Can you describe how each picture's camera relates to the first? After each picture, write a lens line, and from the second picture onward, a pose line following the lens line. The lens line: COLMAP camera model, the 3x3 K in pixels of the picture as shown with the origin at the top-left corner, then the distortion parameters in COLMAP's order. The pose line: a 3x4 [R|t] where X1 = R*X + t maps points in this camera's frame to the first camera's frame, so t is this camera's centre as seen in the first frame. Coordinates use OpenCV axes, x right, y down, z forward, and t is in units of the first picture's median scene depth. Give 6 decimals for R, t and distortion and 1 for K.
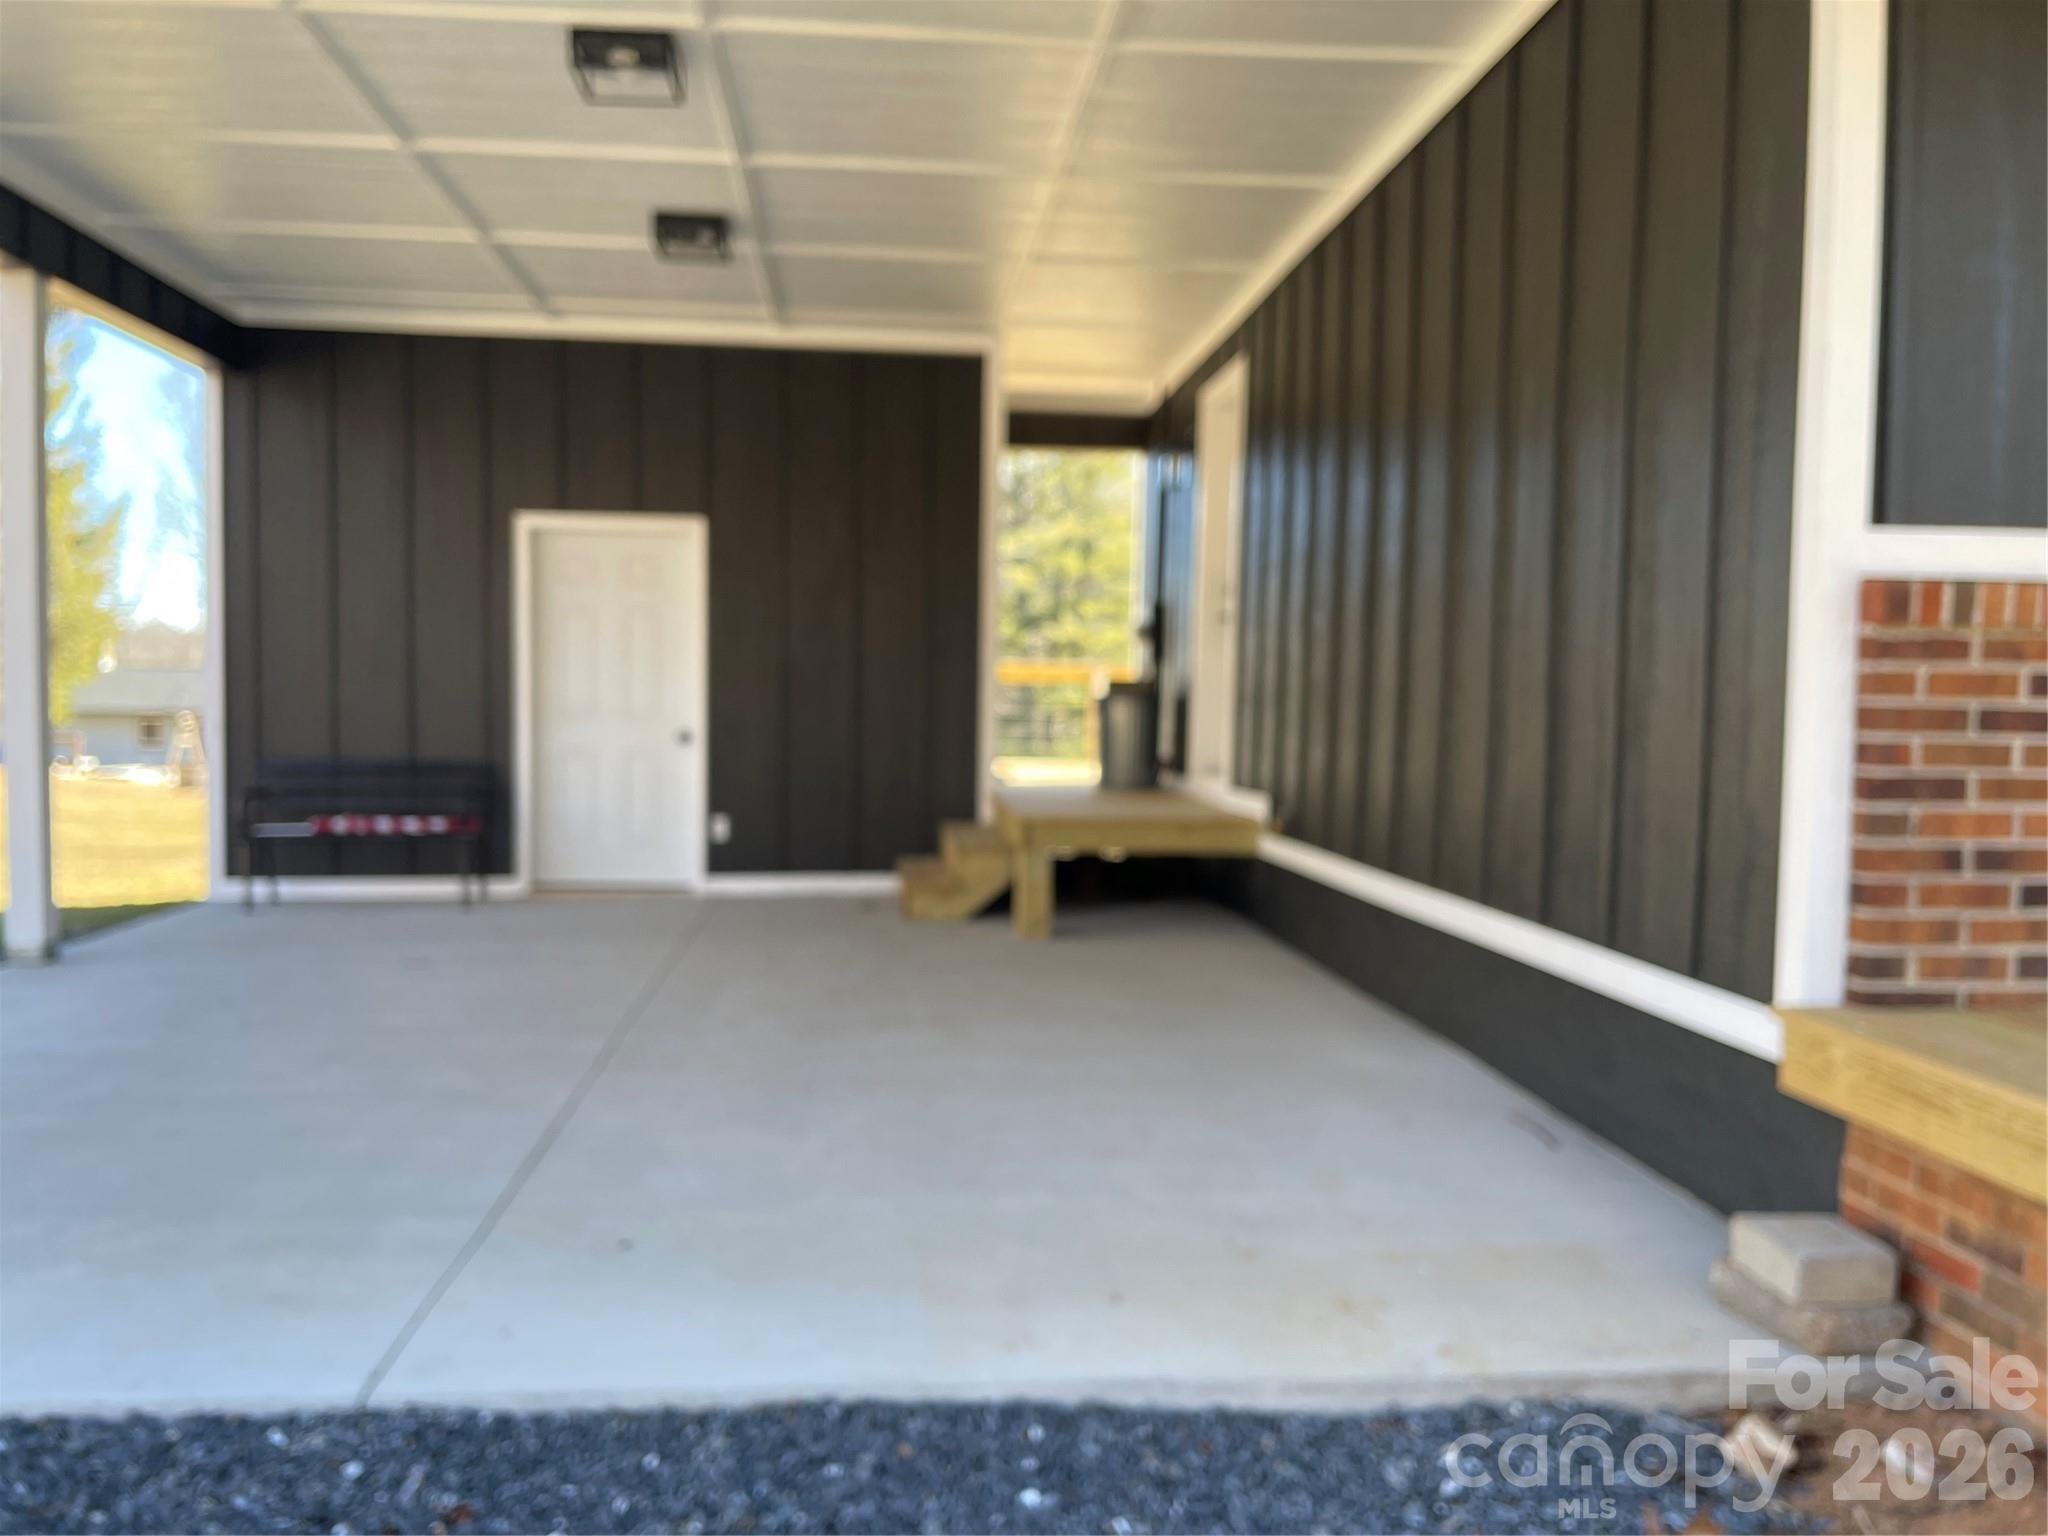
lens RADIAL K [[1565.2, 0, 1020.2], [0, 1565.2, 784.6], [0, 0, 1]] dist [0.012001, -0.015048]
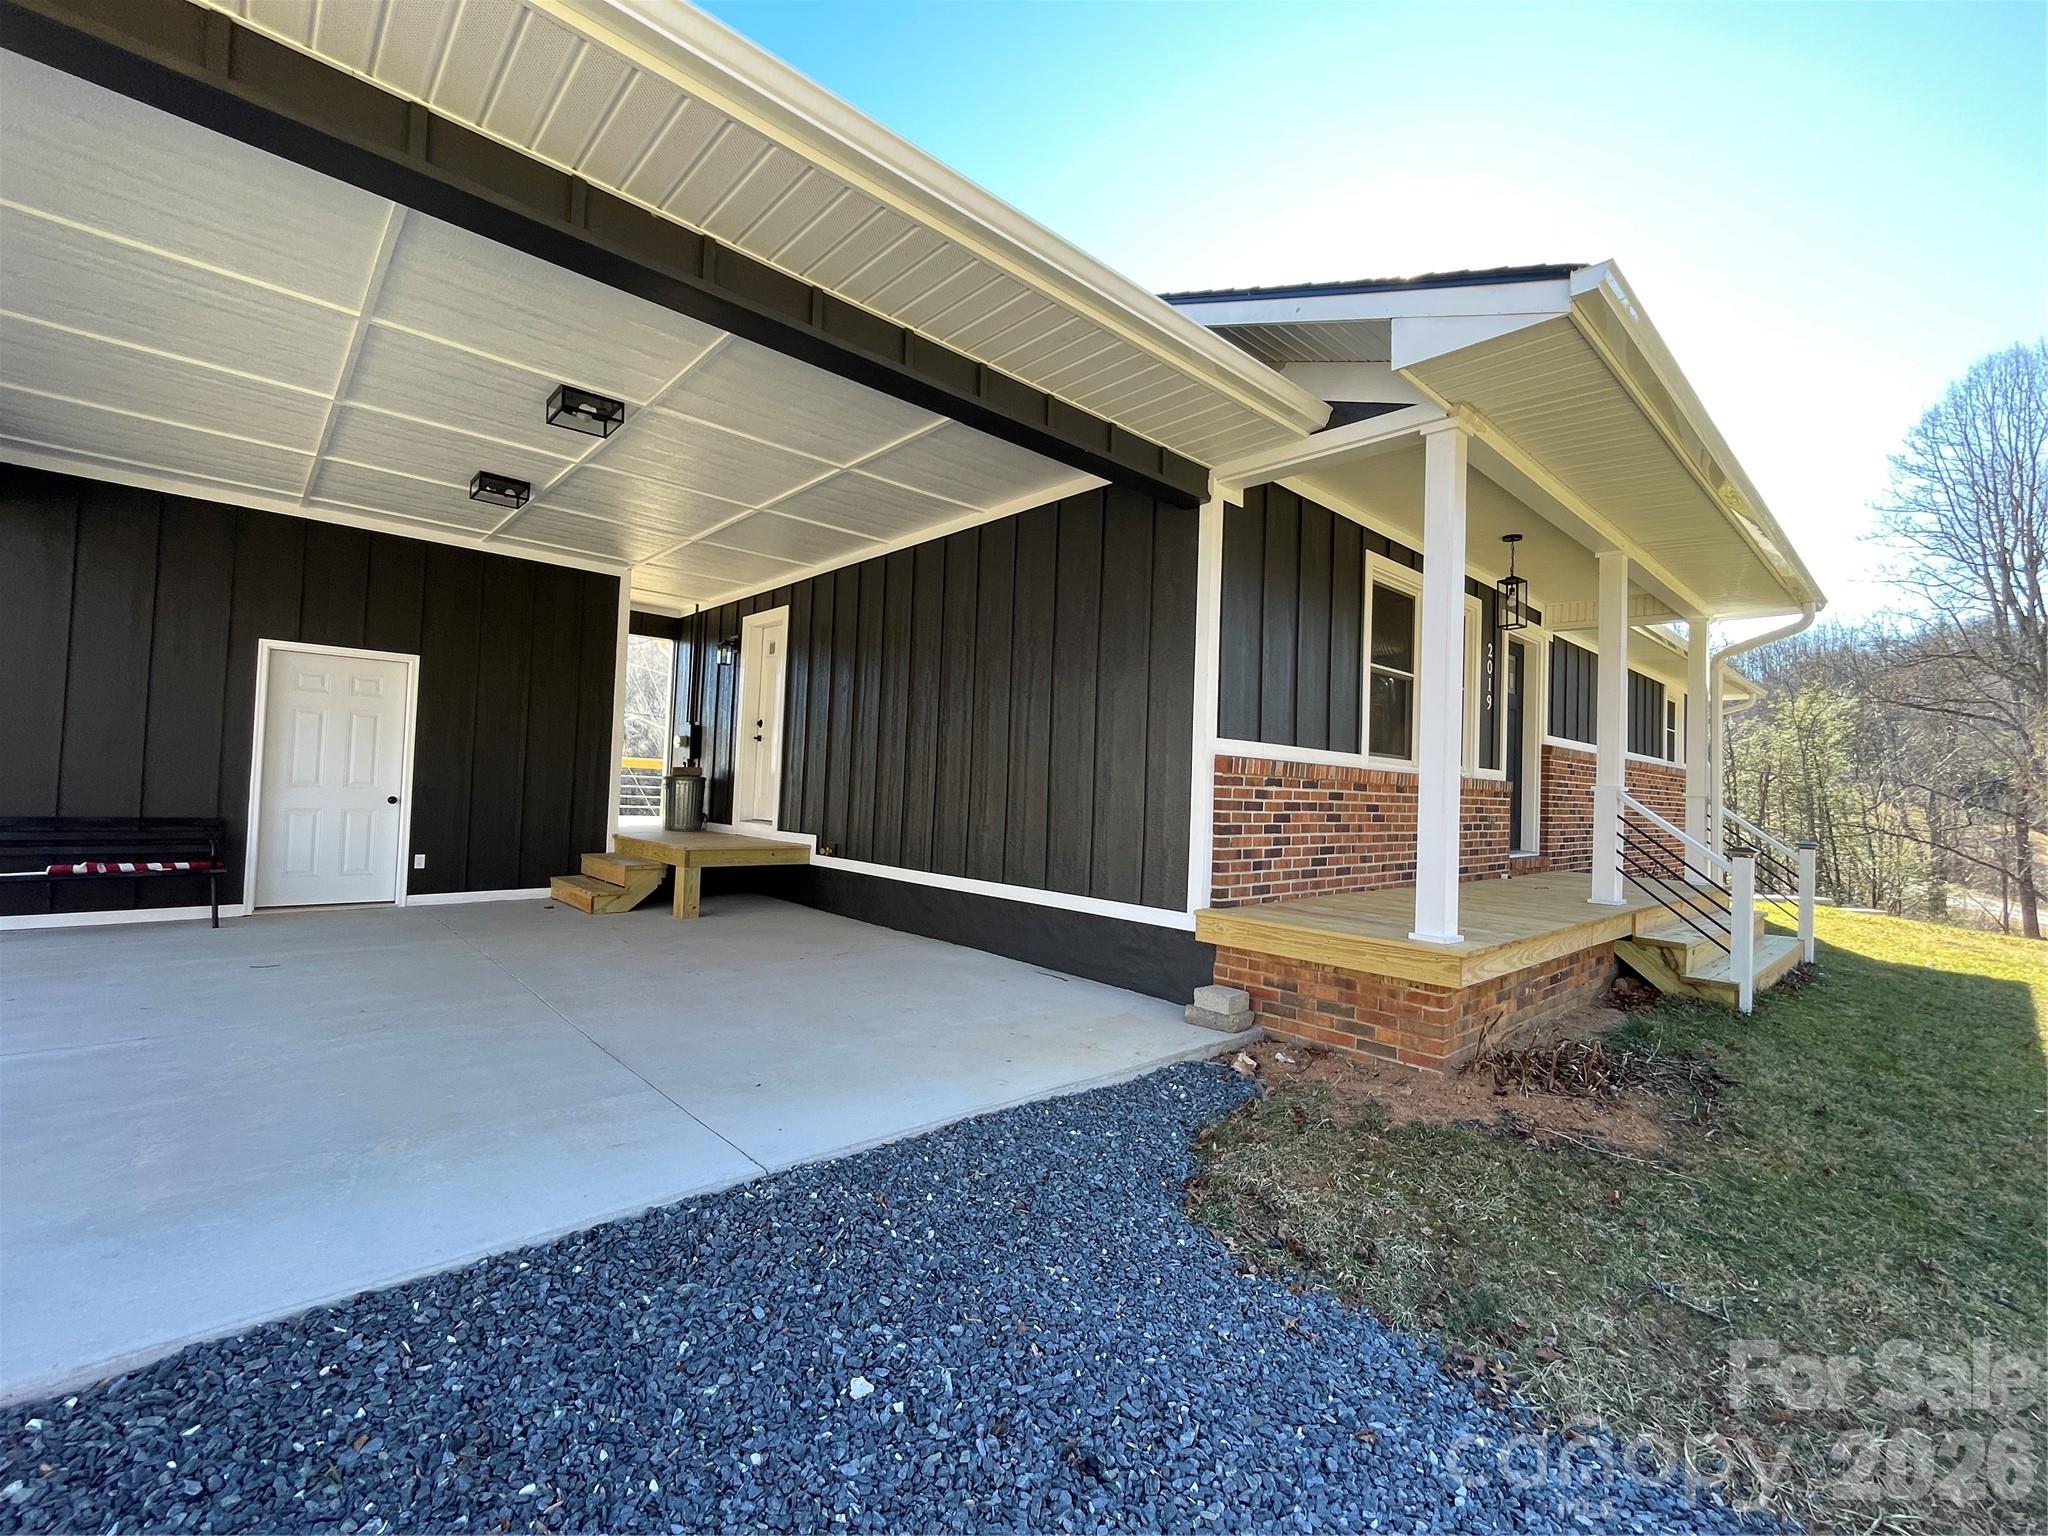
lens RADIAL K [[869.0, 0, 1022.6], [0, 869.0, 758.6], [0, 0, 1]] dist [-0.002547, -0.000225]
pose [[0.794420, 0.035783, 0.606314, -0.674749], [0.008738, 0.997486, -0.070318, -0.018018], [-0.607306, 0.061160, 0.792110, -0.030292]]
